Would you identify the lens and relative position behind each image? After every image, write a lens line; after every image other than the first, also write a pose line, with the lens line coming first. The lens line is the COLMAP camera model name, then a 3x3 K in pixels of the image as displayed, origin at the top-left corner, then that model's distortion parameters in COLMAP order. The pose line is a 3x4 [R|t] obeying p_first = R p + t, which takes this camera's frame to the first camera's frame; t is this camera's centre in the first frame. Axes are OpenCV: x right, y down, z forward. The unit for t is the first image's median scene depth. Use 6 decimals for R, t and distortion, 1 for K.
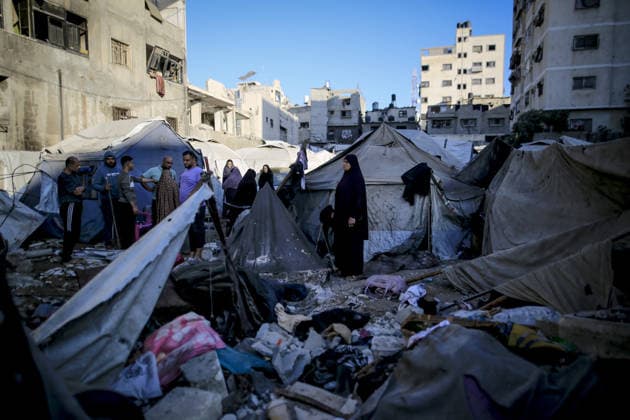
lens RADIAL K [[436.7, 0, 316.4], [0, 436.7, 212.1], [0, 0, 1]] dist [-0.046794, 0.036688]
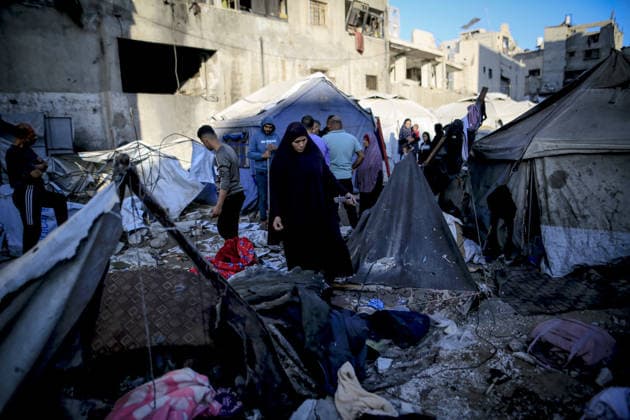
lens RADIAL K [[436.7, 0, 312.4], [0, 436.7, 211.0], [0, 0, 1]] dist [-0.046794, 0.036688]
pose [[0.878110, 0.056569, -0.475104, 0.033497], [-0.012858, 0.995417, 0.094757, -0.013210], [0.478287, -0.077098, 0.874813, 0.106399]]
